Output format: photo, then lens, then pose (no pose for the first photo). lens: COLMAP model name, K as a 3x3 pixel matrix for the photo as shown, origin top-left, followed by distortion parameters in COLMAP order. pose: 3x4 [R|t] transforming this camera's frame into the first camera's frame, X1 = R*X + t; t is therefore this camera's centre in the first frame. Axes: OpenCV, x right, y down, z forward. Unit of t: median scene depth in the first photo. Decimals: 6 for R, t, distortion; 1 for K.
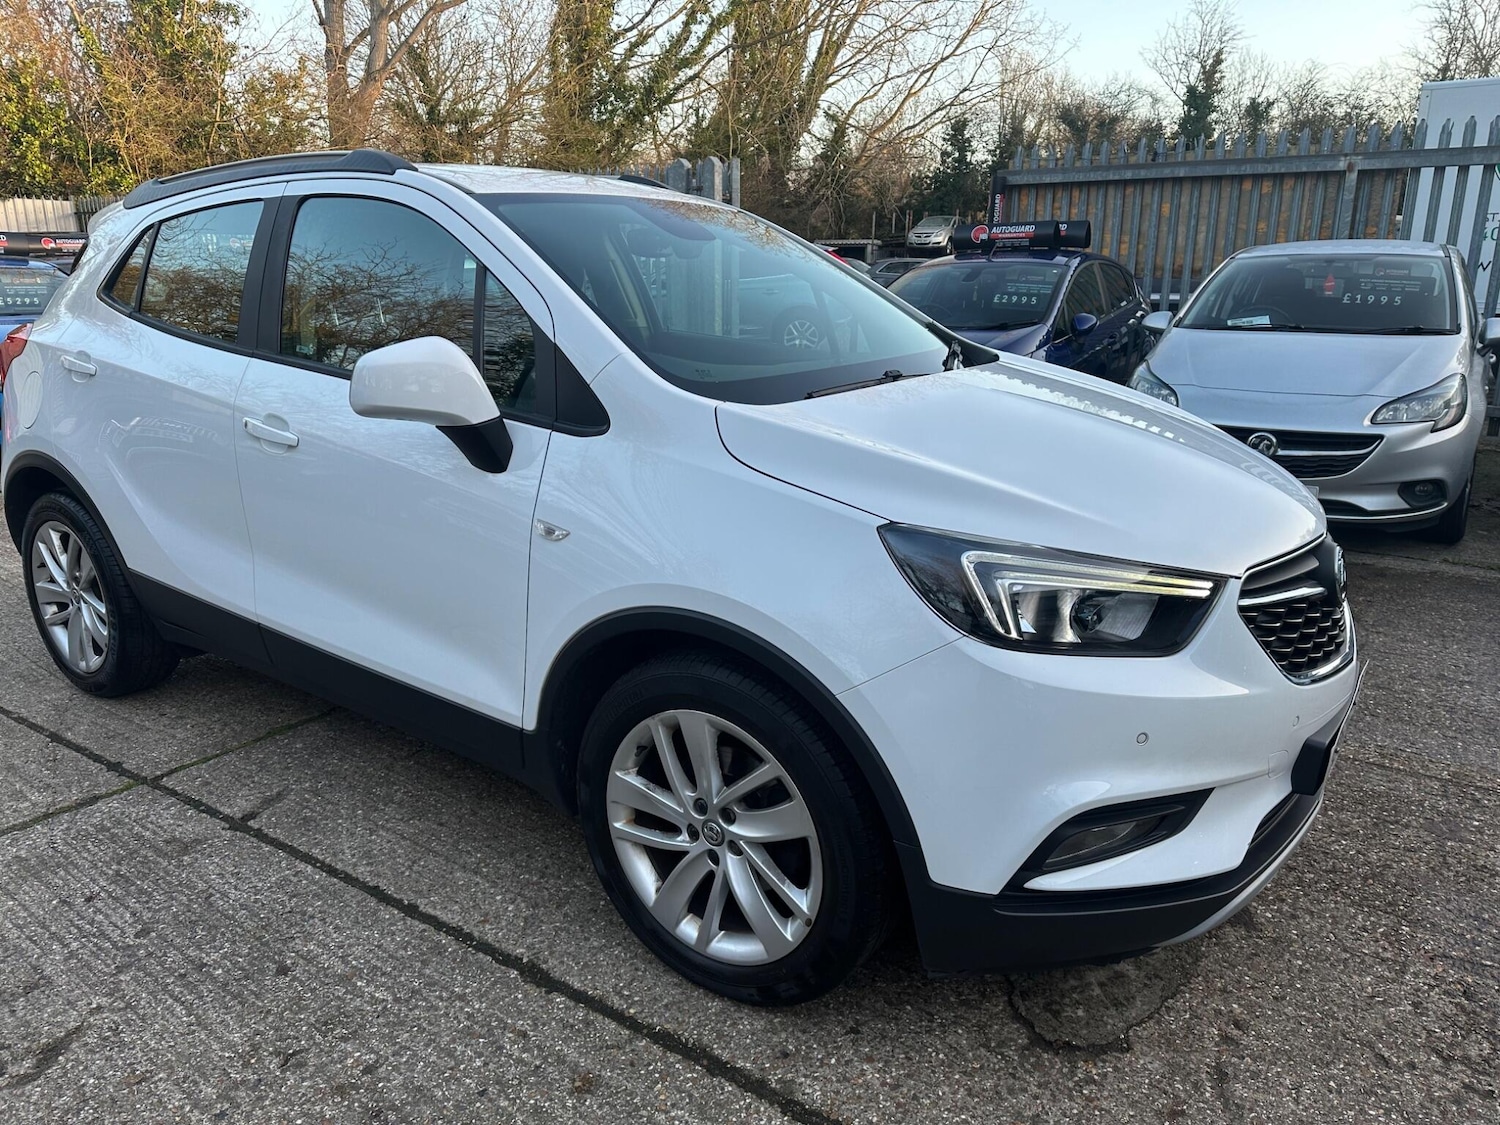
lens RADIAL K [[1054.8, 0, 740.7], [0, 1054.8, 555.7], [0, 0, 1]] dist [0.016903, -0.020332]
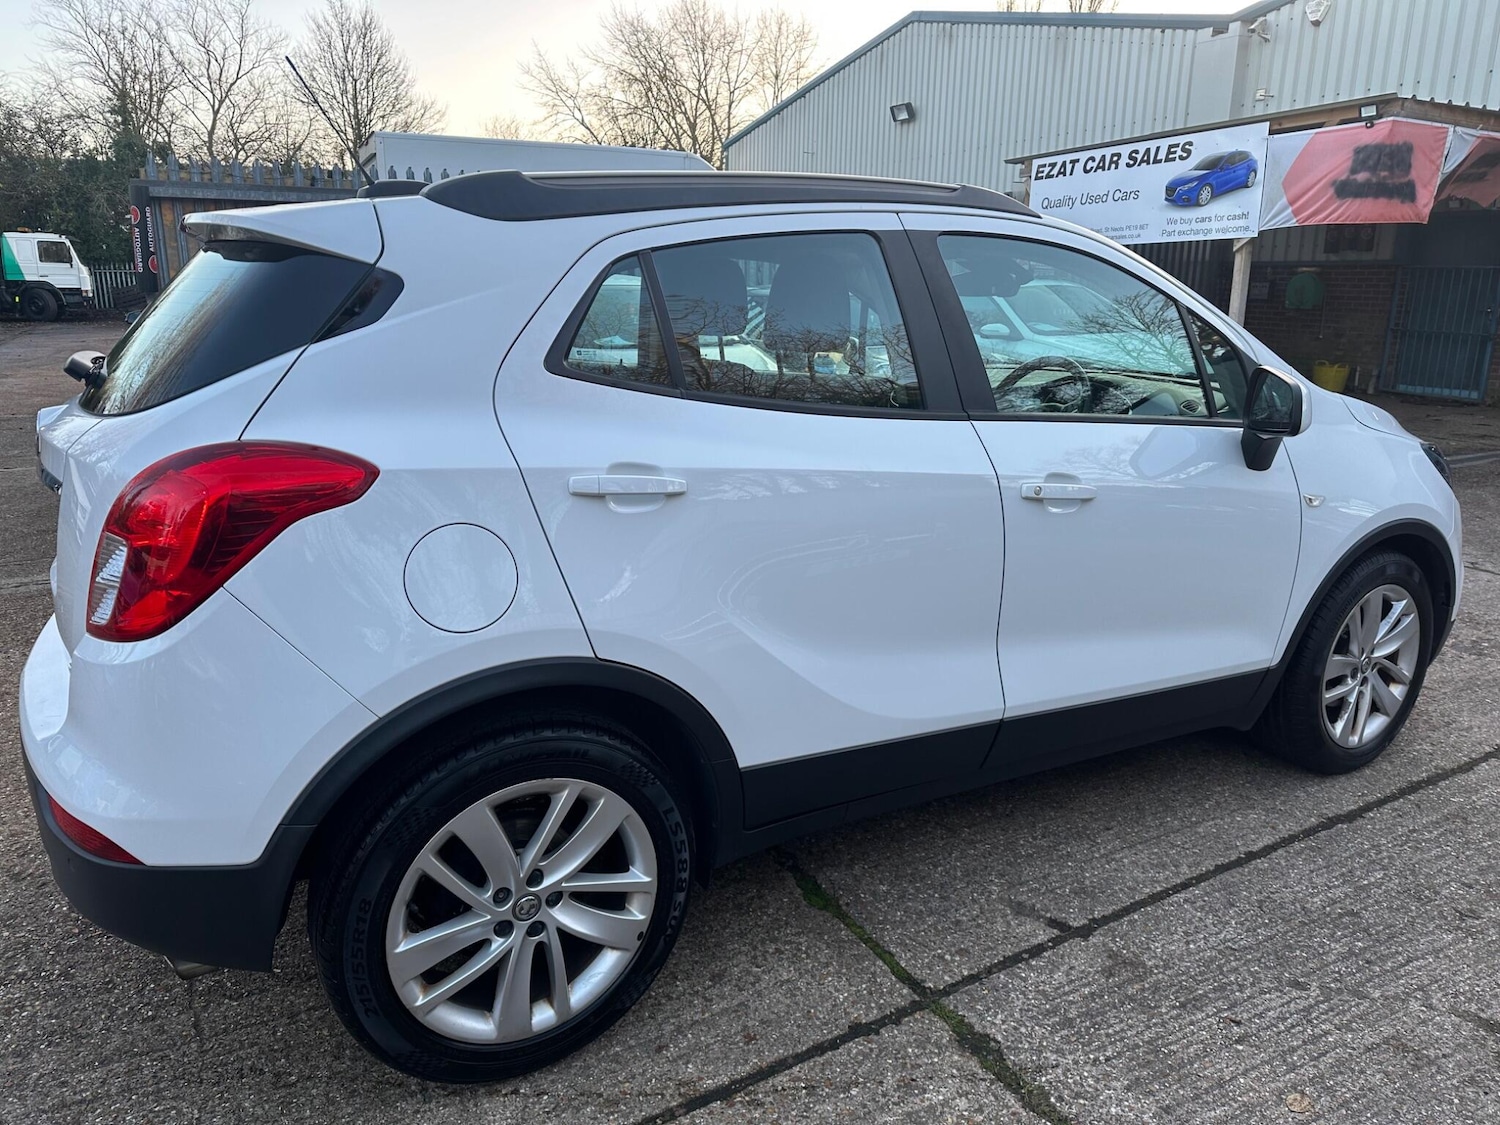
lens RADIAL K [[1051.3, 0, 740.4], [0, 1051.3, 558.2], [0, 0, 1]] dist [0.028910, -0.038352]
pose [[0.422033, -0.225799, 0.878011, -1.156987], [0.235982, 0.962462, 0.134088, -0.209740], [-0.875329, 0.150605, 0.459475, 0.699773]]
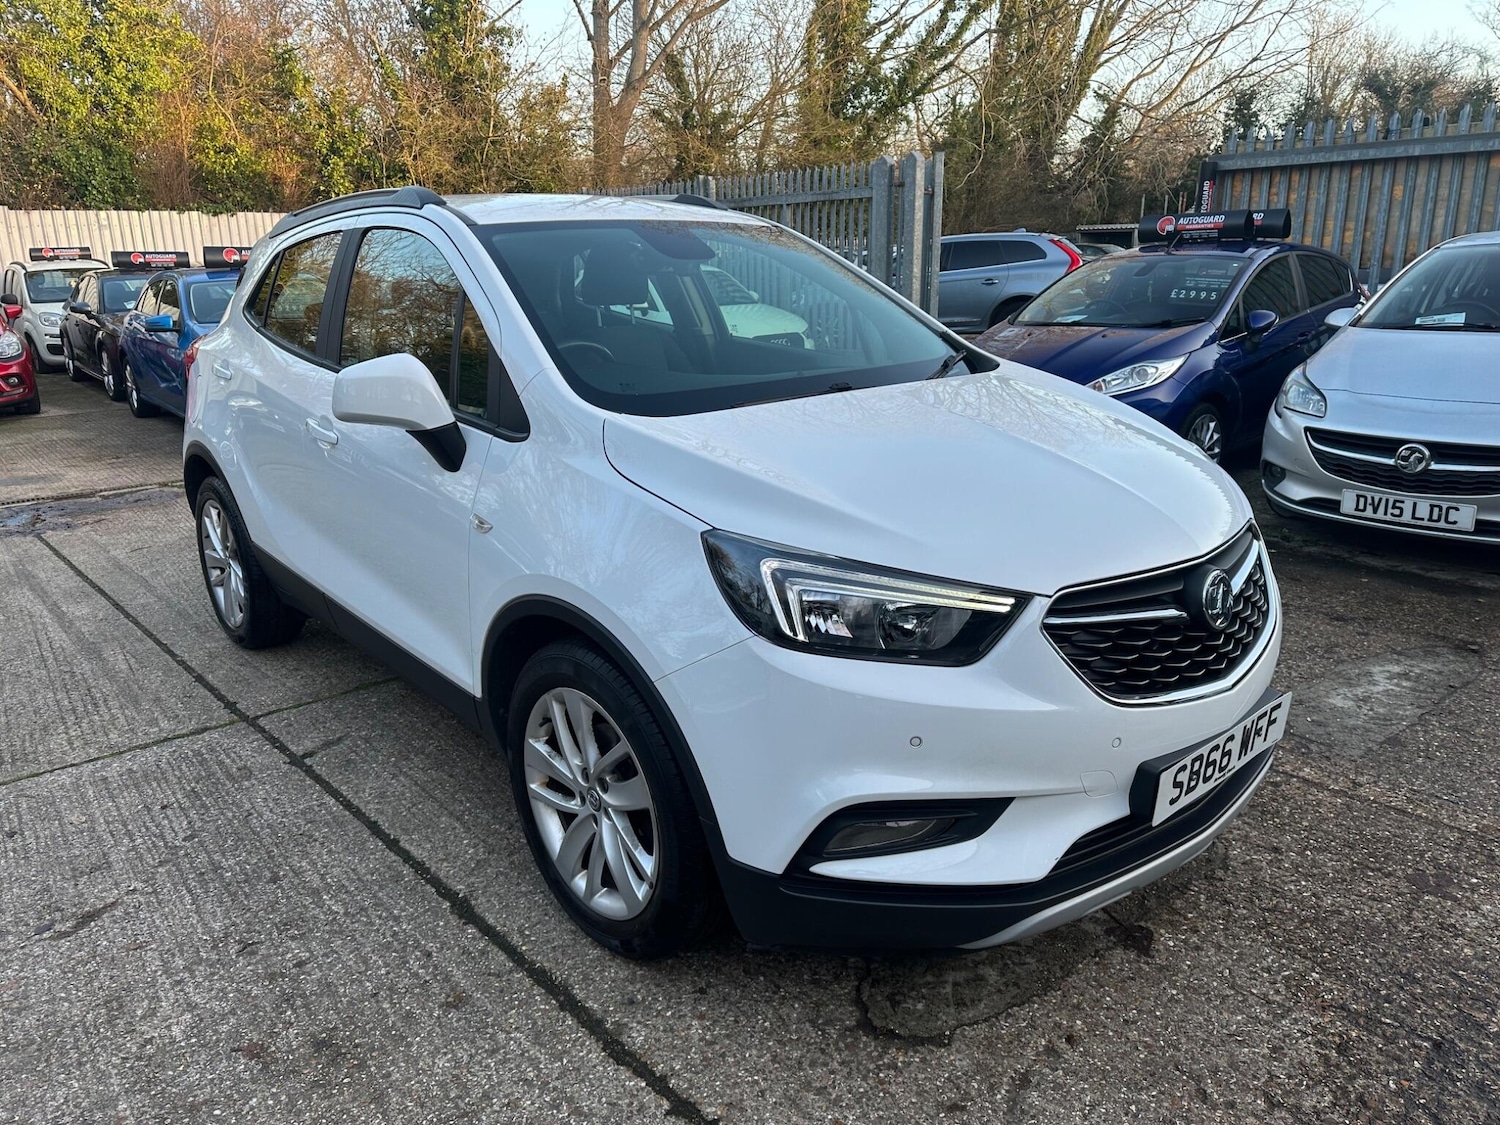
lens RADIAL K [[1059.2, 0, 743.0], [0, 1059.2, 554.7], [0, 0, 1]] dist [0.012286, -0.017171]
pose [[0.970952, 0.044525, -0.235096, 0.249298], [-0.043229, 0.999008, 0.010667, -0.009978], [0.235338, -0.000194, 0.971914, -0.036107]]
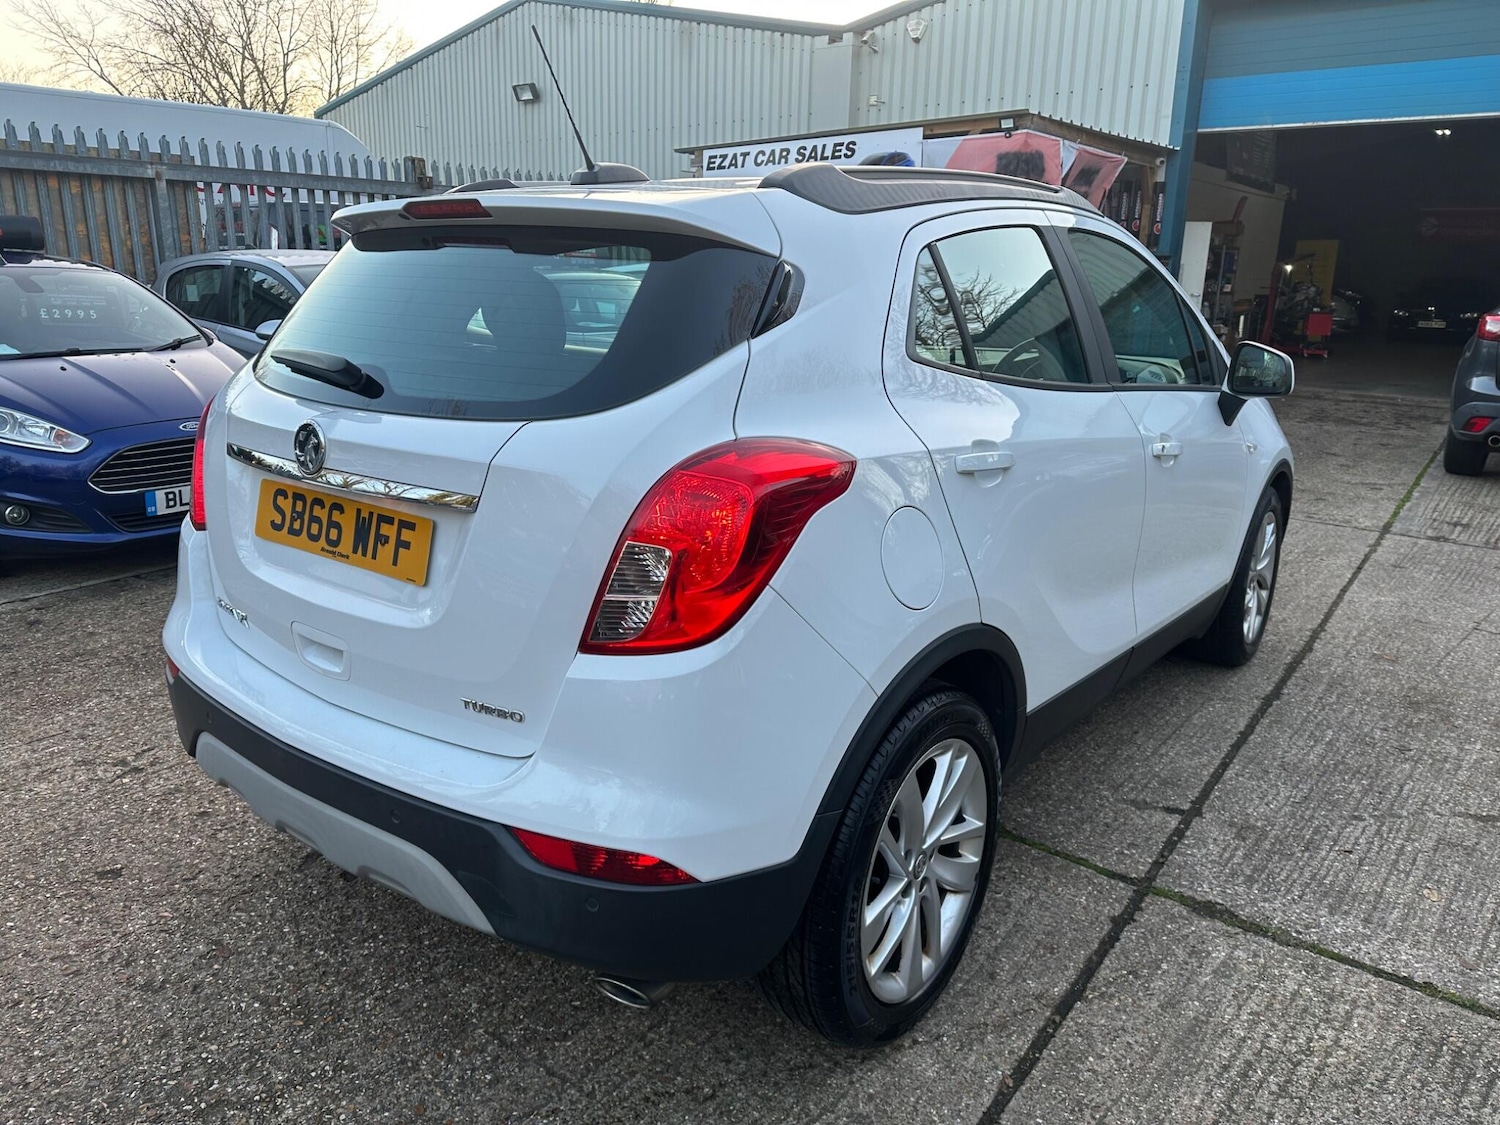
lens RADIAL K [[1054.8, 0, 740.7], [0, 1054.8, 555.7], [0, 0, 1]] dist [0.016903, -0.020332]
pose [[0.046171, -0.260301, 0.964423, -1.302789], [0.253414, 0.936922, 0.240746, -0.328217], [-0.966255, 0.233283, 0.109222, 1.120338]]
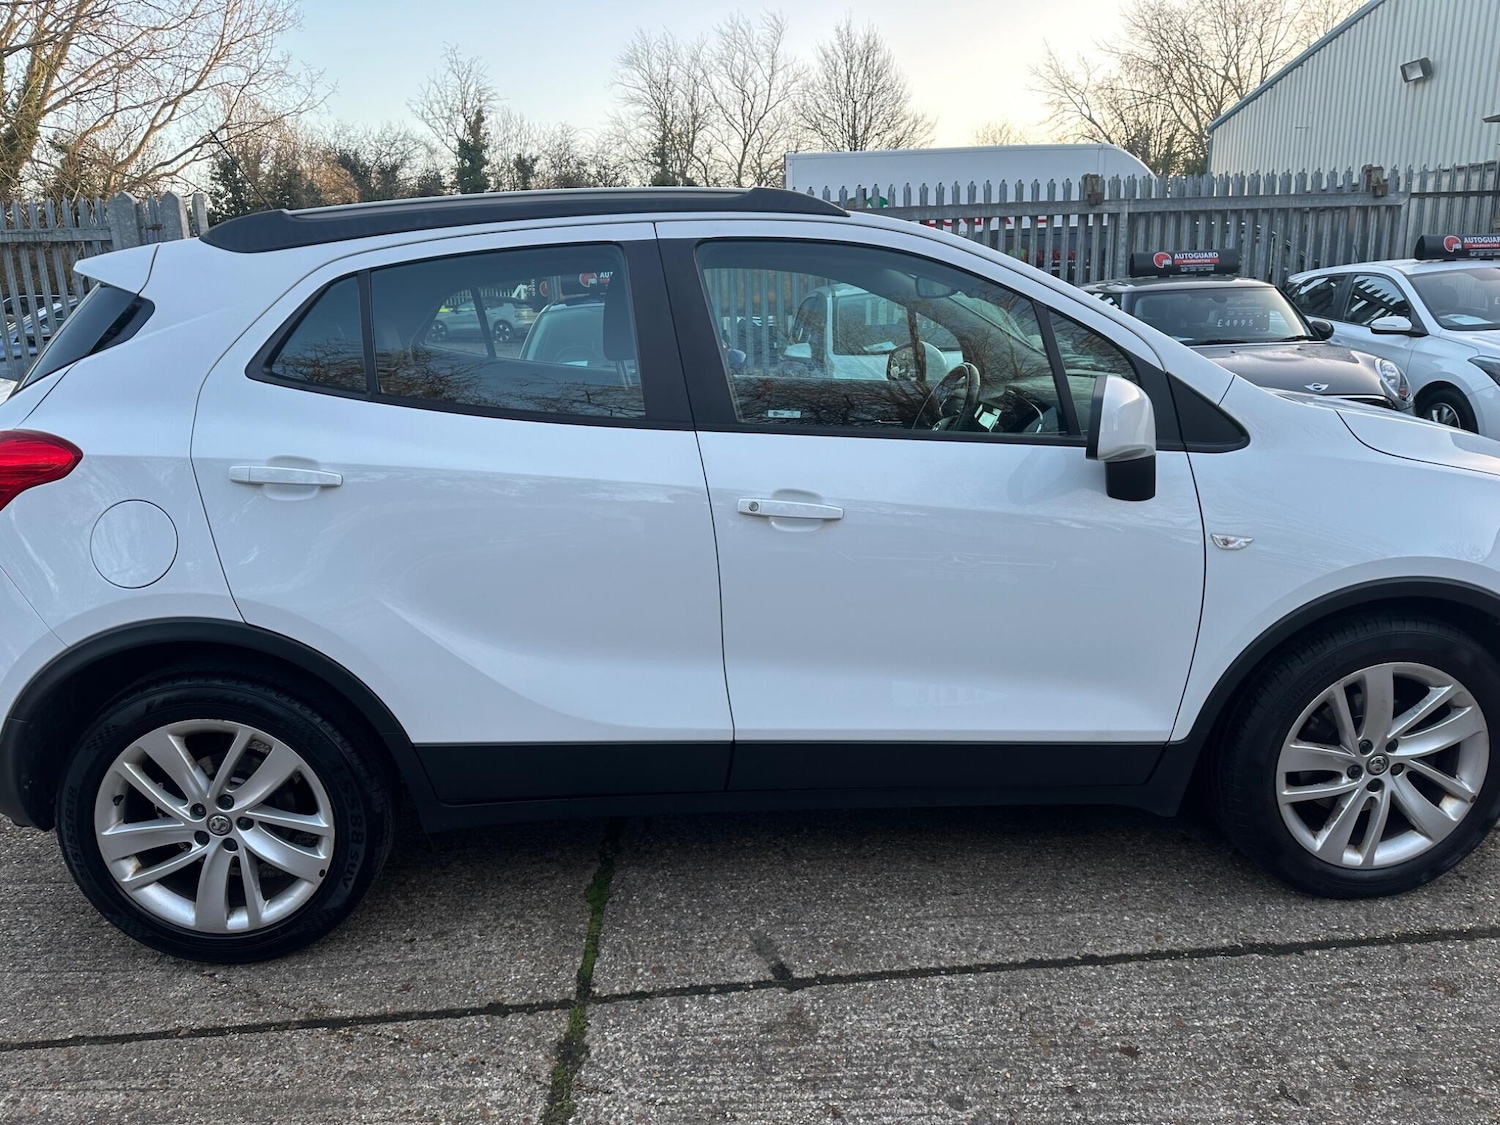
lens RADIAL K [[1051.3, 0, 740.4], [0, 1051.3, 558.2], [0, 0, 1]] dist [0.028910, -0.038352]
pose [[0.783801, -0.172517, 0.596568, -0.834051], [0.193857, 0.980605, 0.028875, -0.092593], [-0.589979, 0.093017, 0.802043, 0.288725]]
